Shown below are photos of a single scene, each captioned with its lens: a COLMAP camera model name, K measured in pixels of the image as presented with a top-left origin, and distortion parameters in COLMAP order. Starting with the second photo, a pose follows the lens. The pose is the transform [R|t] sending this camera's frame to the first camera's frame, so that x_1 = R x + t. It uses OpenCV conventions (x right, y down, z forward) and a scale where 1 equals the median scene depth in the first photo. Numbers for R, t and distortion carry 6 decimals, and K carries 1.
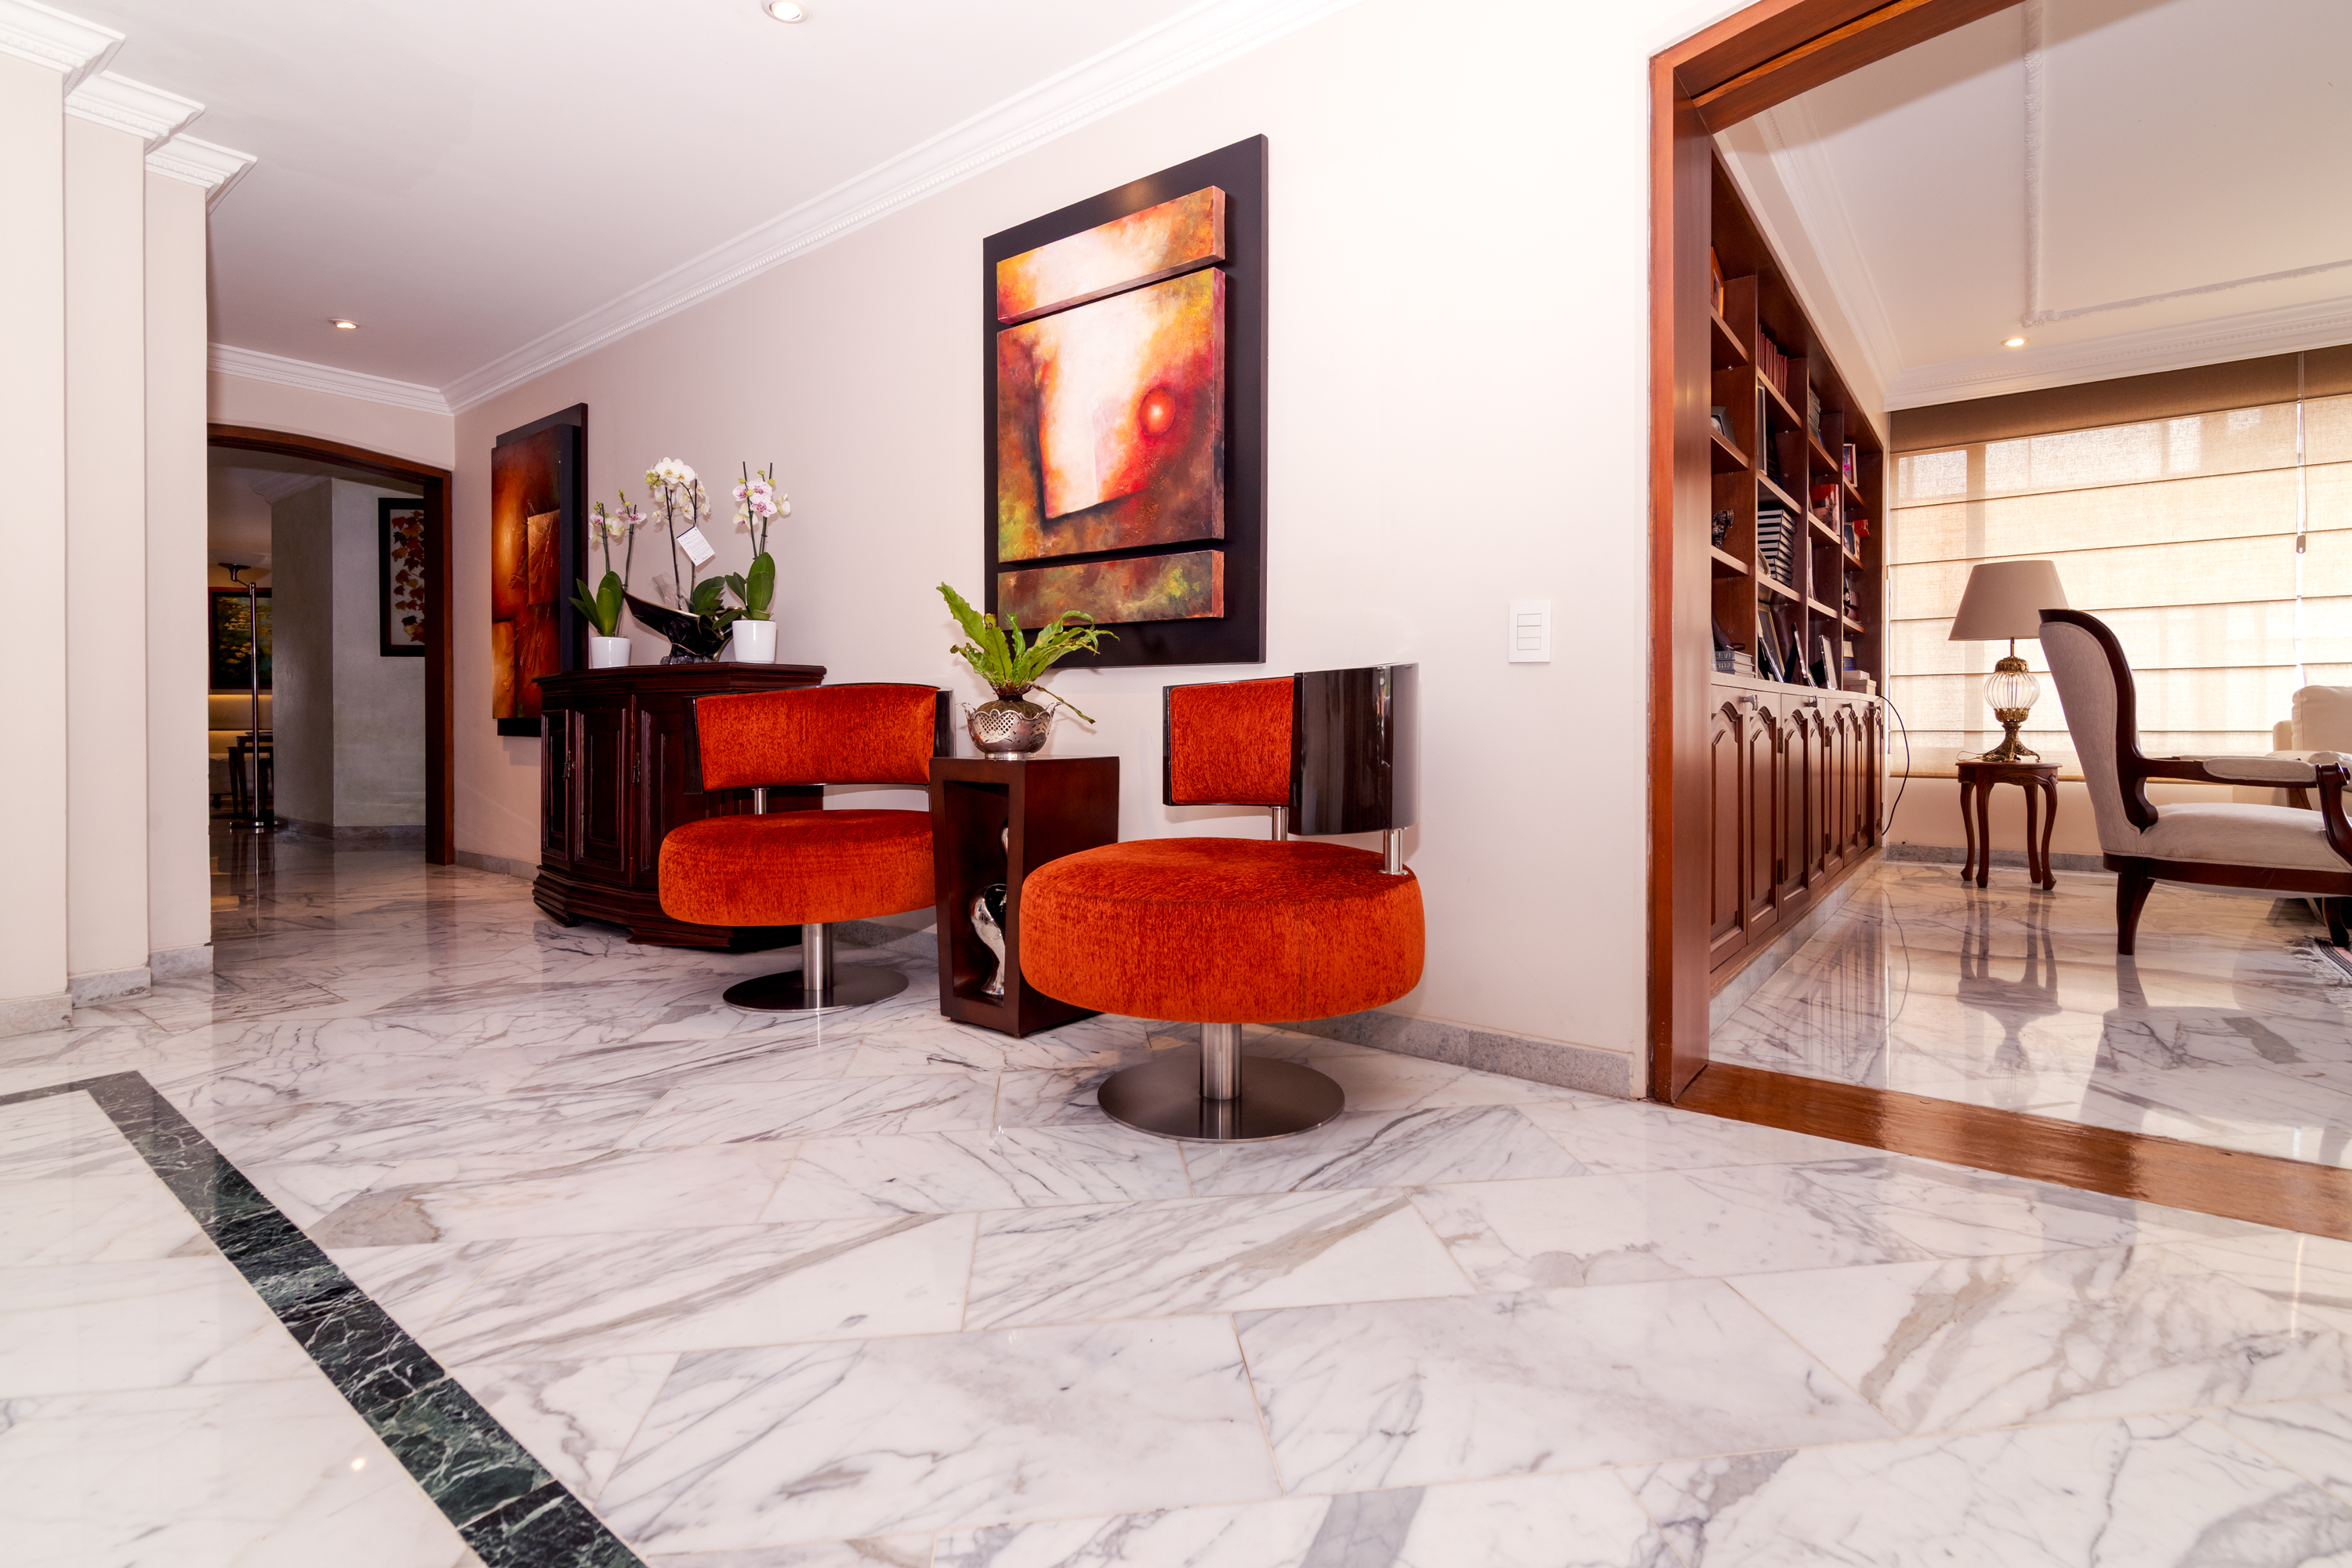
lens RADIAL K [[1098.0, 0, 1170.5], [0, 1098.0, 732.7], [0, 0, 1]] dist [-0.000726, -0.000252]
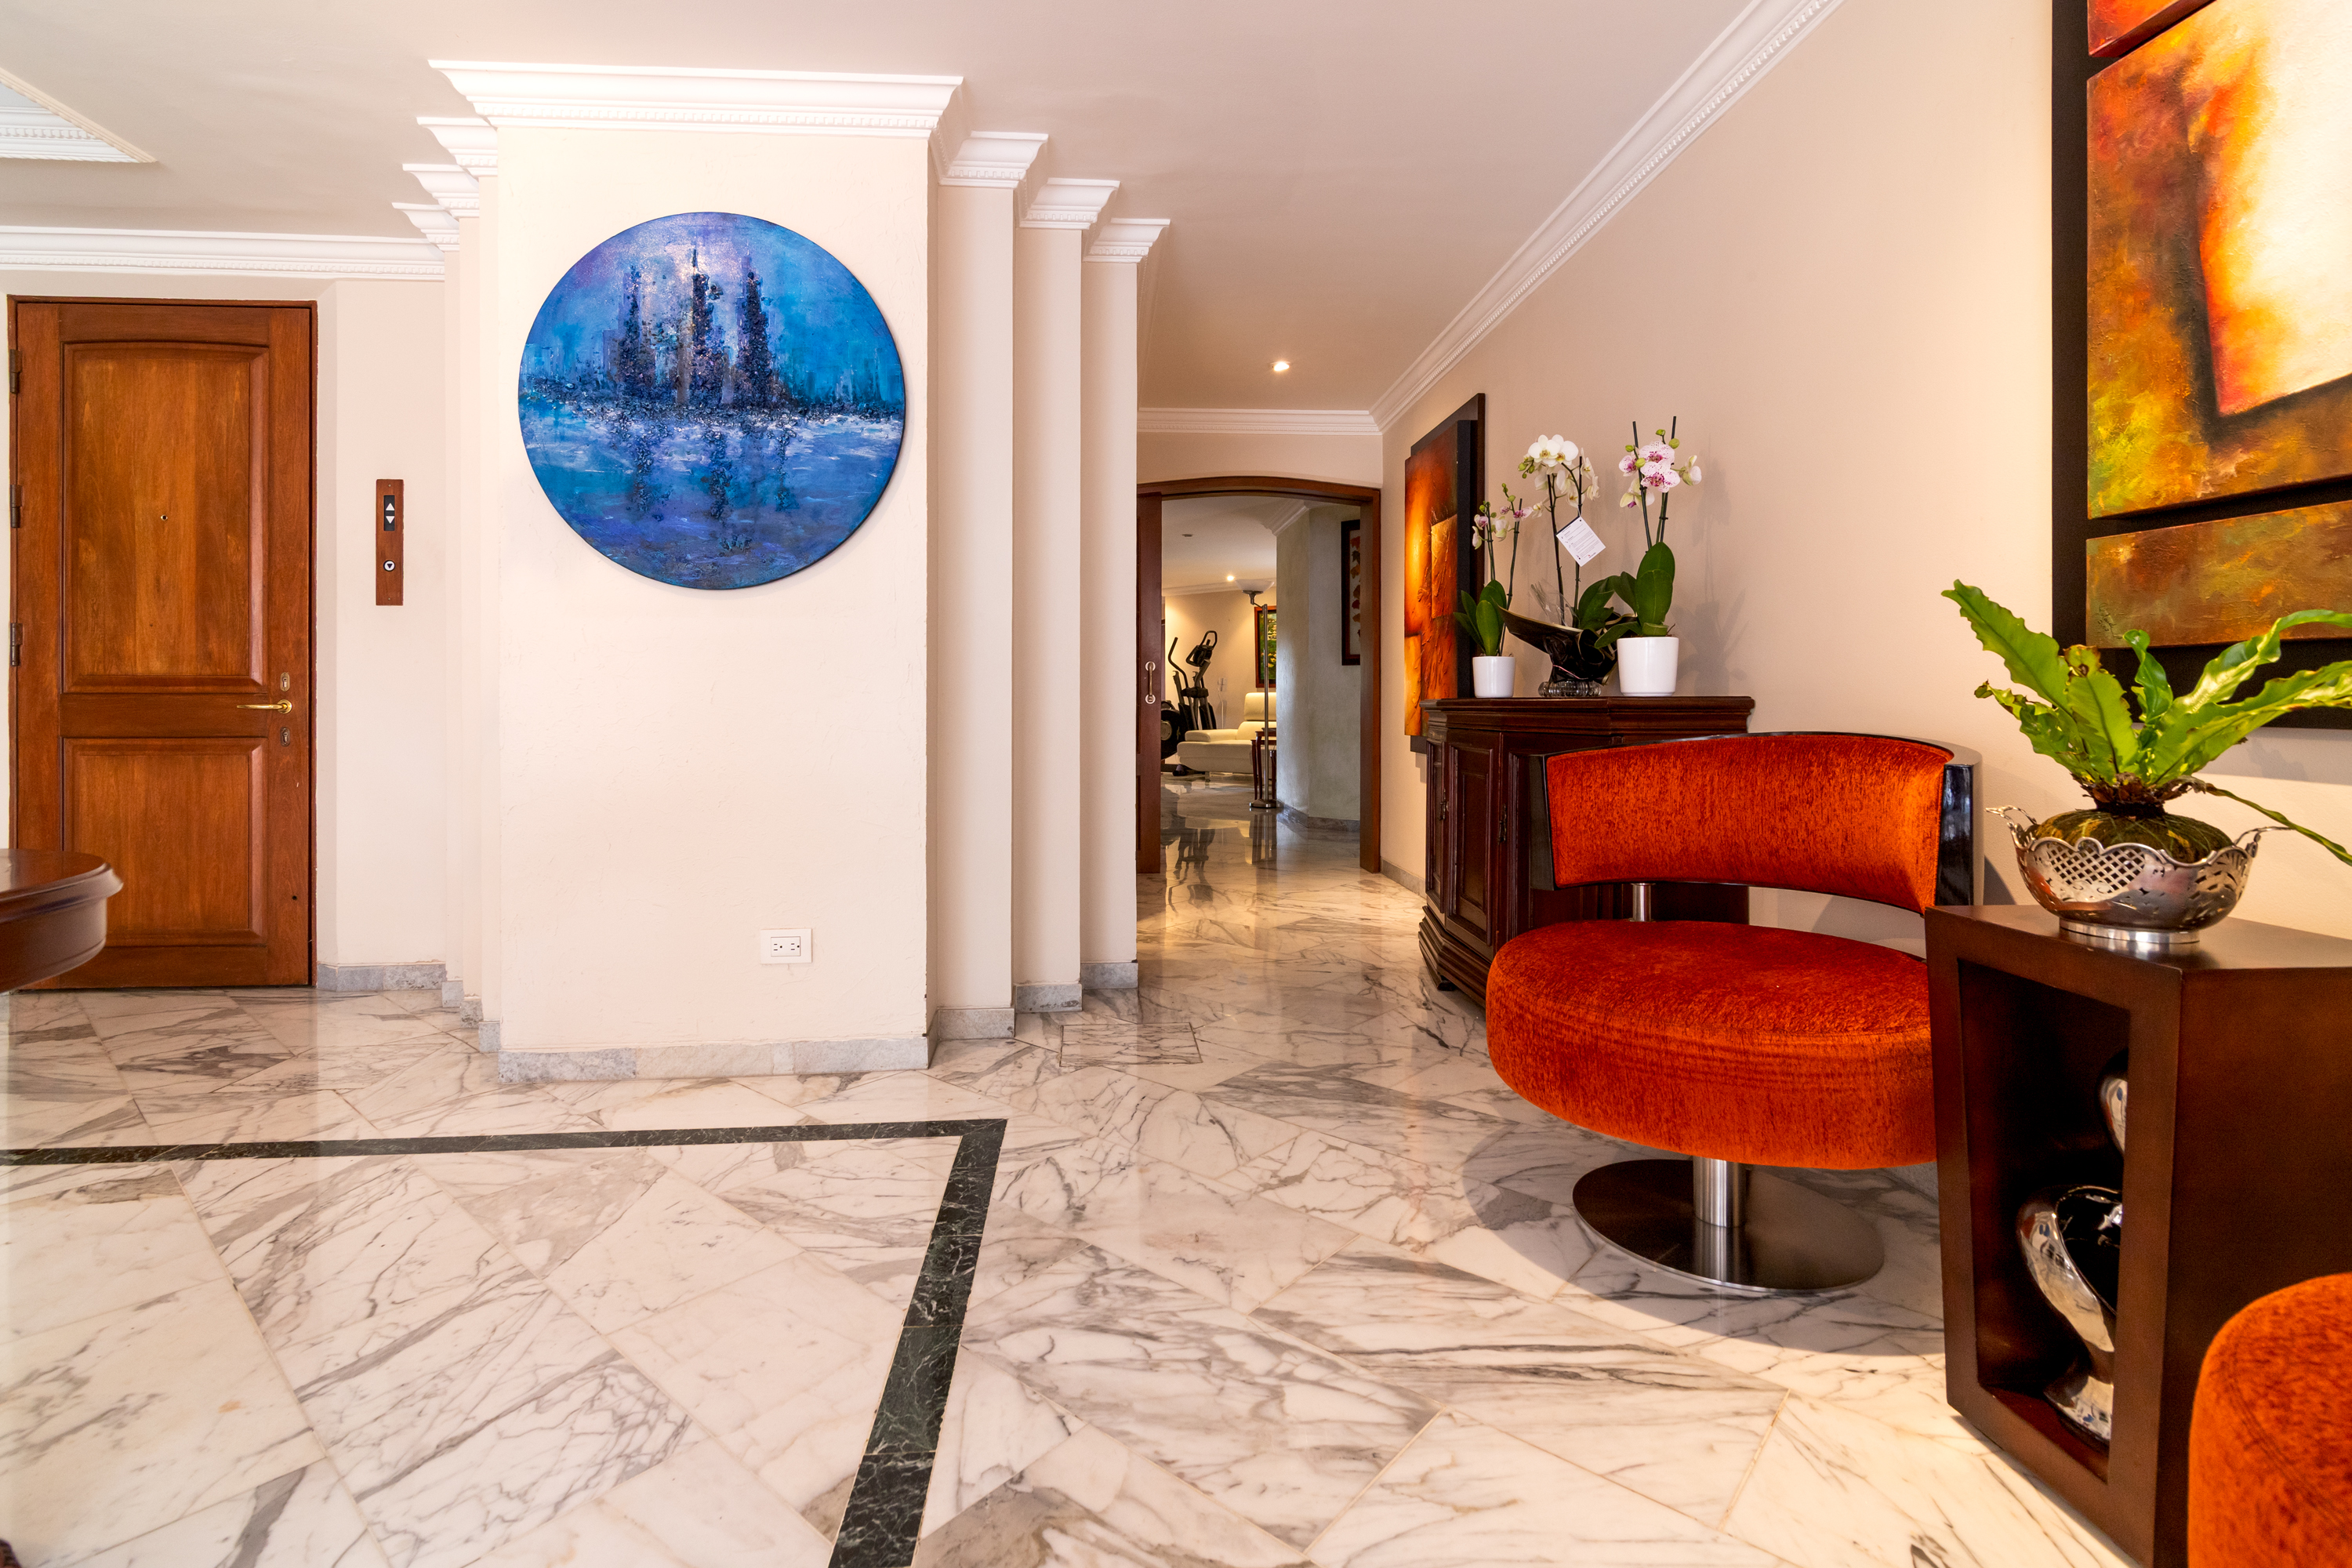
lens RADIAL K [[1087.9, 0, 1165.8], [0, 1087.9, 704.1], [0, 0, 1]] dist [-0.000543, -0.000443]
pose [[0.669082, 0.002733, -0.743183, -0.069656], [-0.007172, 0.999970, -0.002780, -0.066247], [0.743154, 0.007190, 0.669082, 0.348365]]
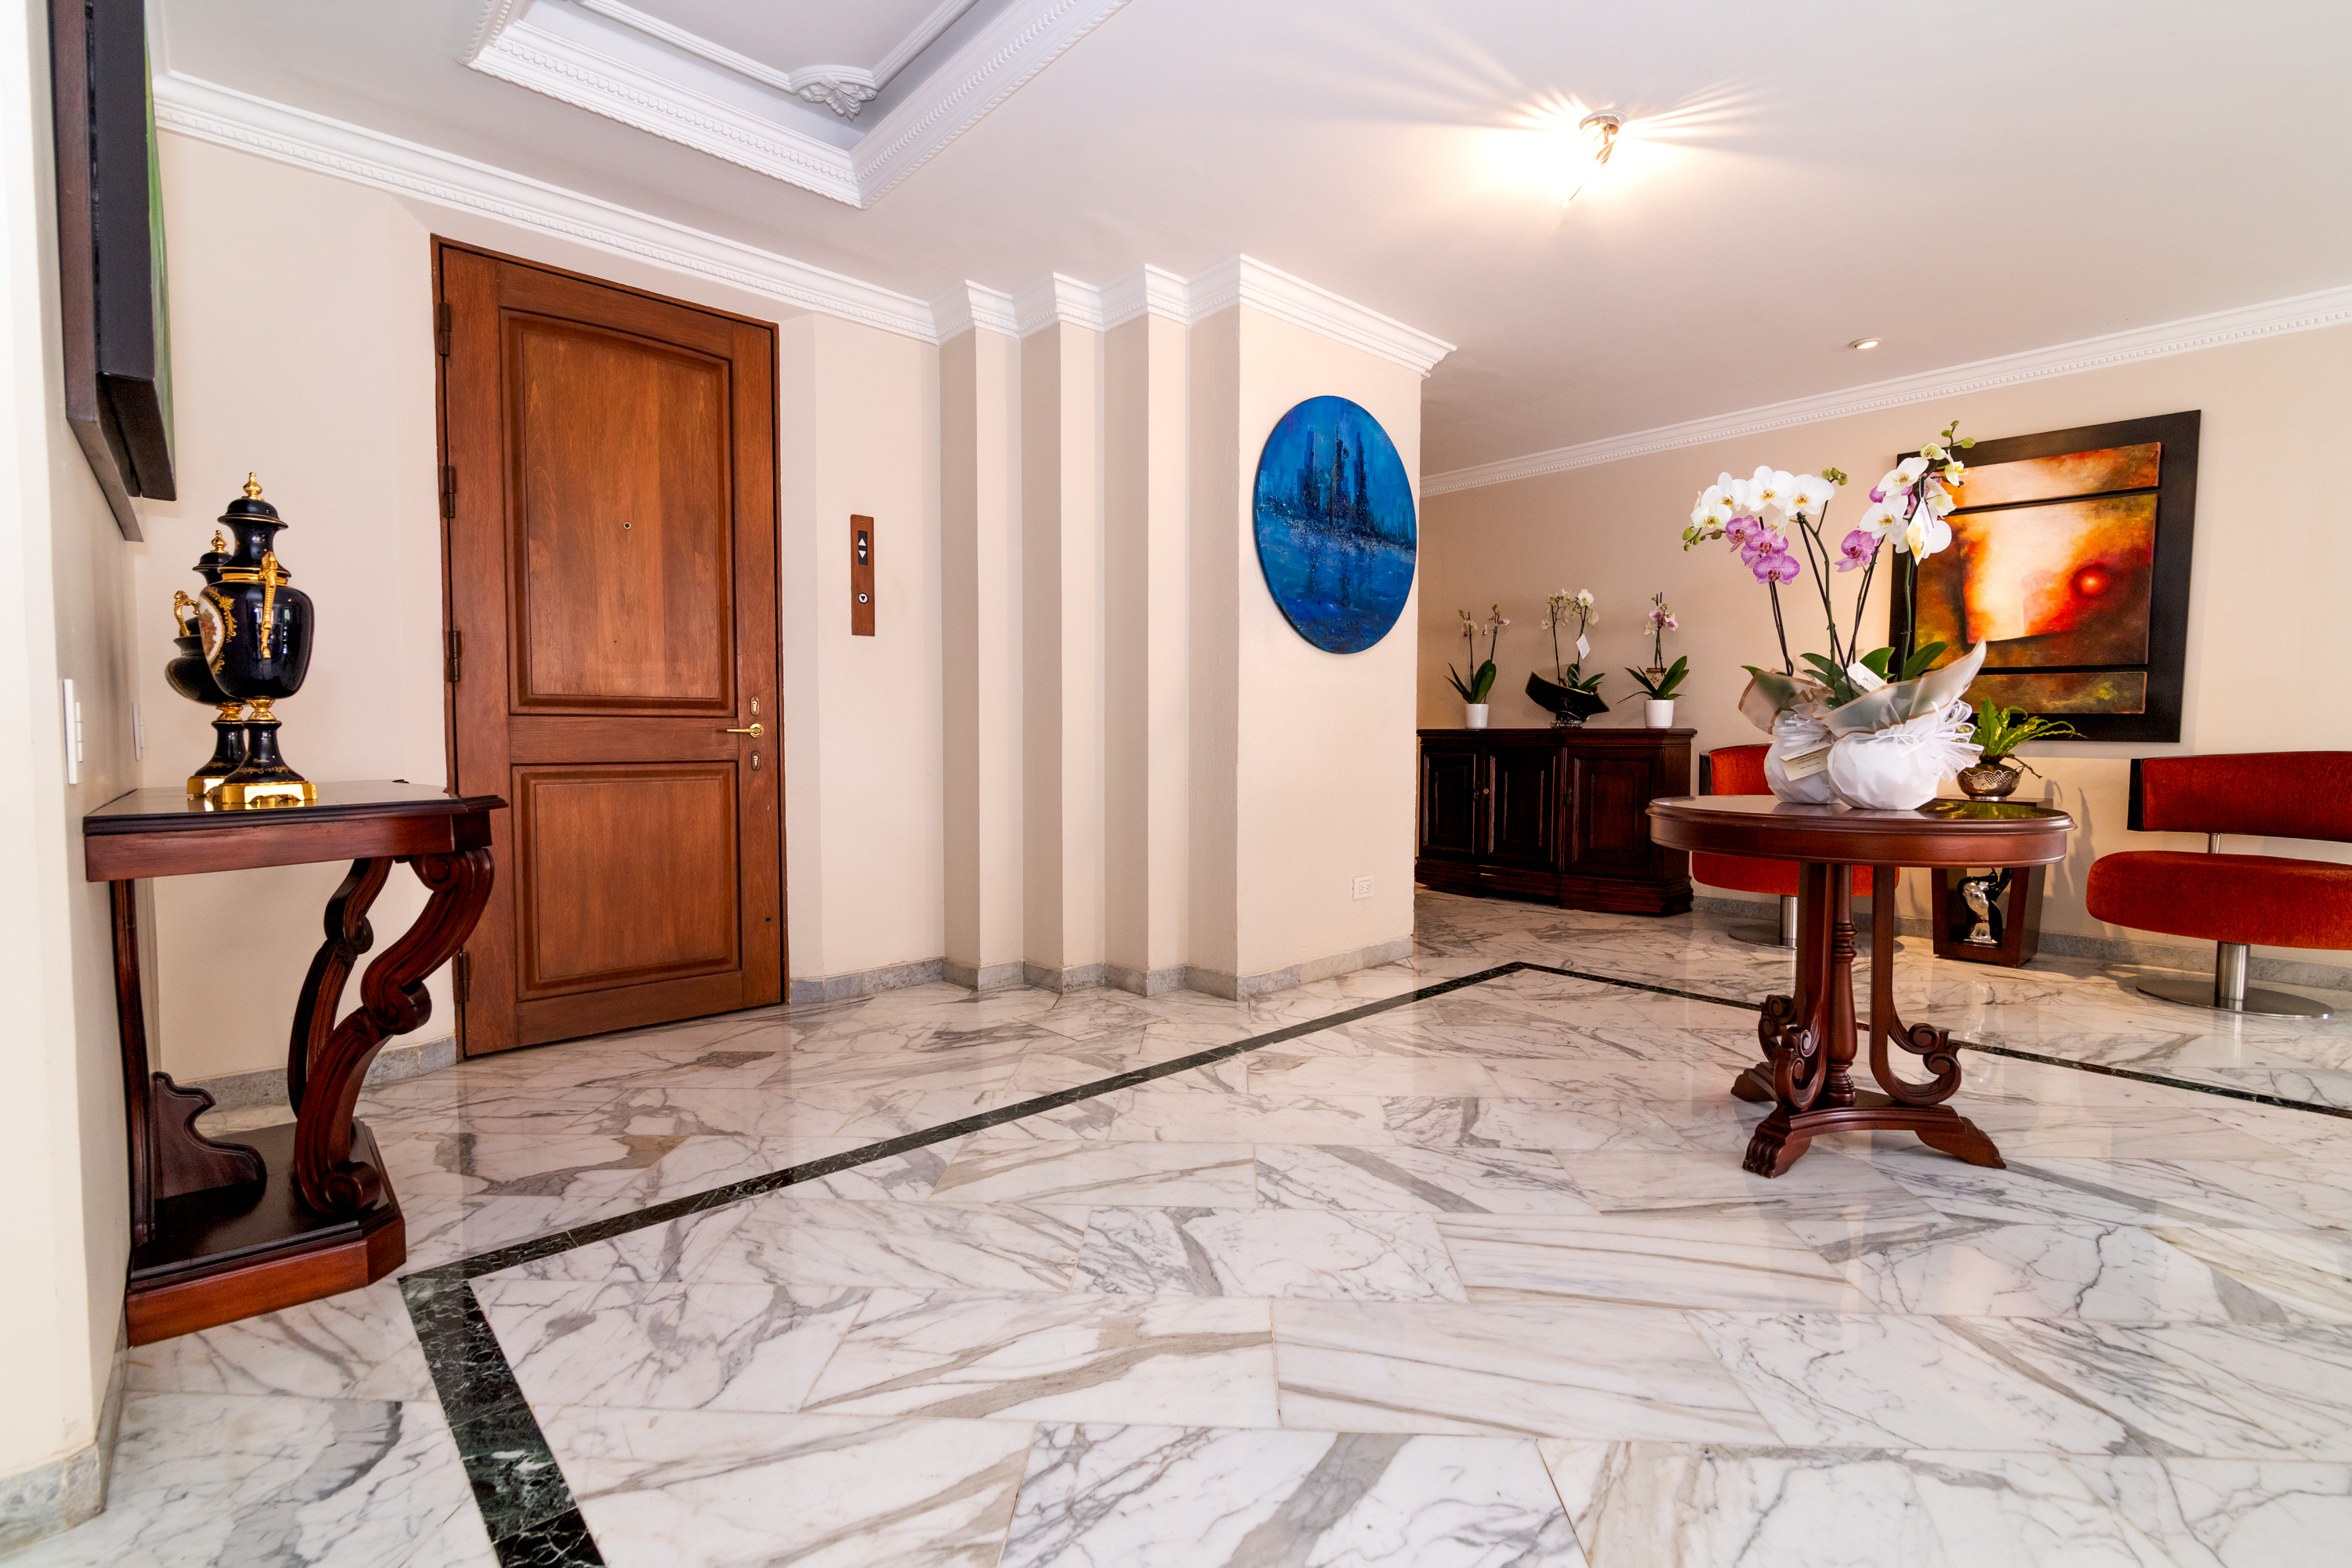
lens RADIAL K [[1056.8, 0, 1176.0], [0, 1056.8, 784.0], [0, 0, 1]] dist [-0.002838, -0.000220]
pose [[0.986281, 0.013133, -0.164550, -0.987534], [-0.006514, 0.999150, 0.040702, -0.050909], [0.164945, -0.039072, 0.985529, -0.675169]]
